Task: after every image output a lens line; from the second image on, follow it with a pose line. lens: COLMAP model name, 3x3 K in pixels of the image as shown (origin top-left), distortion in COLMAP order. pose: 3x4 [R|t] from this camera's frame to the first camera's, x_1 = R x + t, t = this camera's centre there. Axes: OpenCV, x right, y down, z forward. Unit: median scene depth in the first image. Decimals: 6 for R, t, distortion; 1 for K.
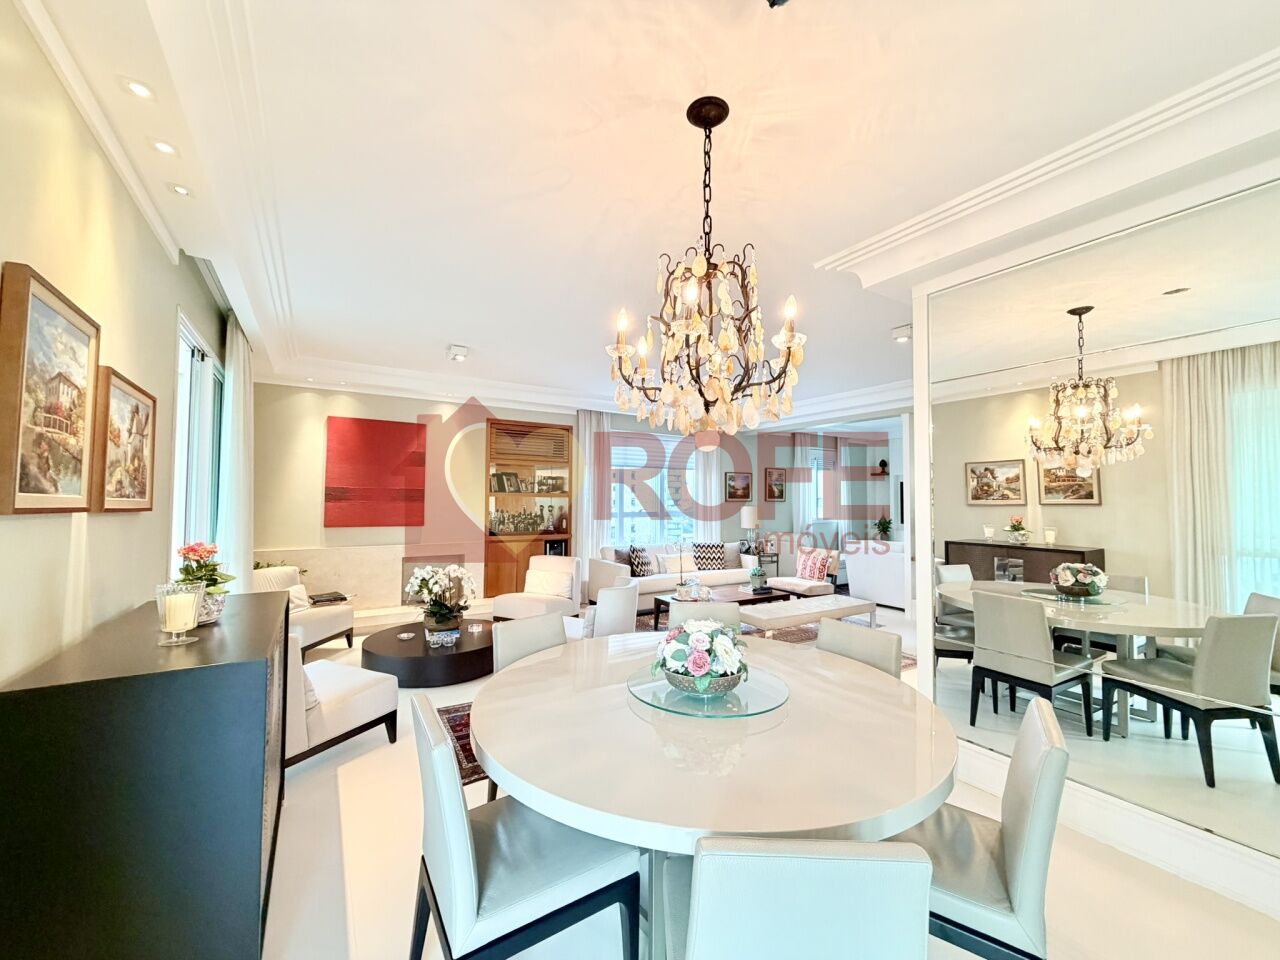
lens RADIAL K [[506.5, 0, 641.5], [0, 506.5, 480.3], [0, 0, 1]] dist [-0.009381, 0.000932]
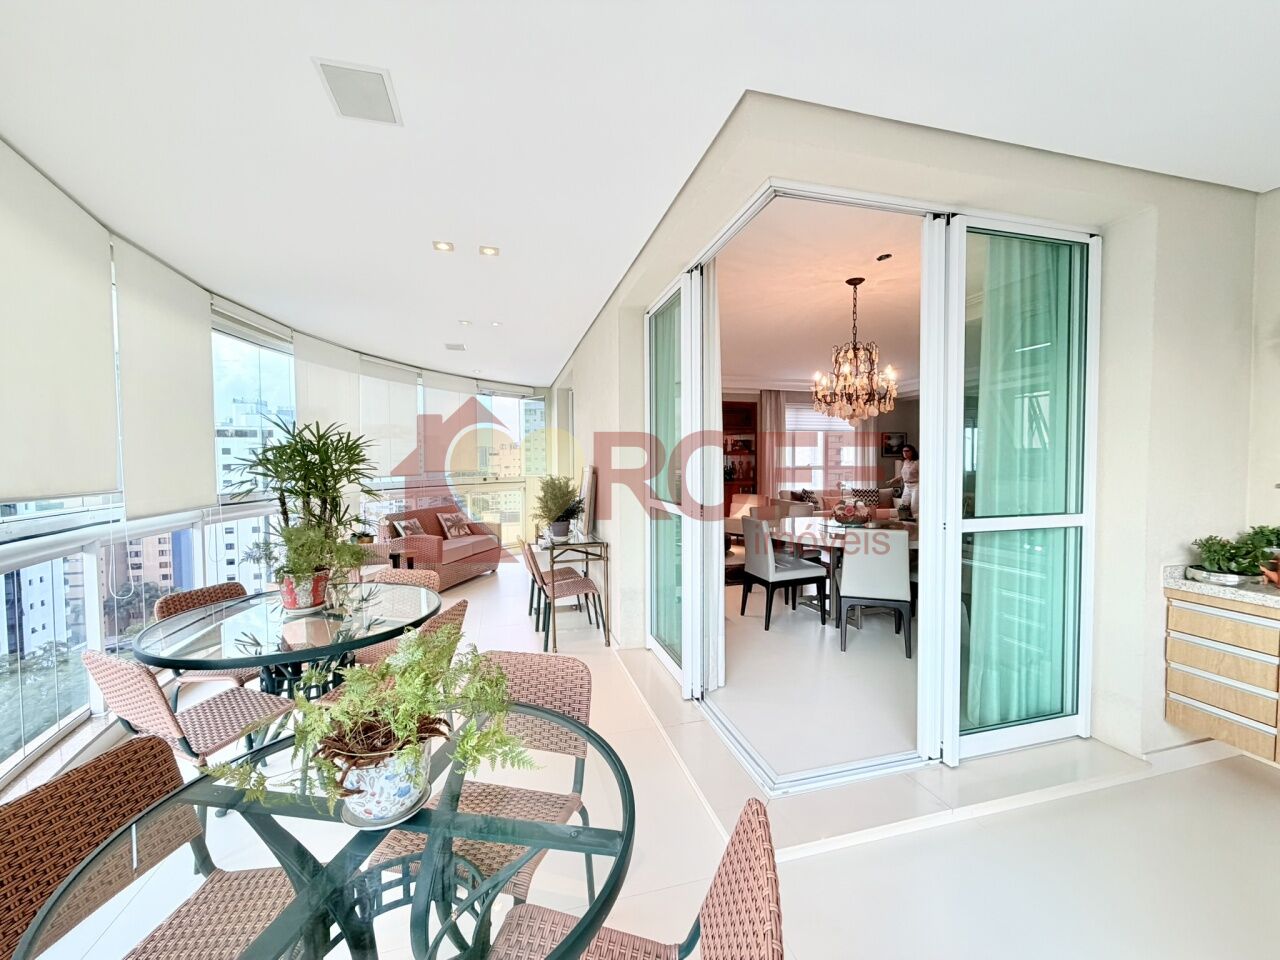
lens RADIAL K [[506.5, 0, 639.5], [0, 506.5, 483.1], [0, 0, 1]] dist [-0.009381, 0.000932]
pose [[0.954183, -0.002394, -0.299215, -0.119816], [0.025311, 0.997030, 0.072738, 0.007655], [0.298153, -0.076979, 0.951409, -1.541186]]
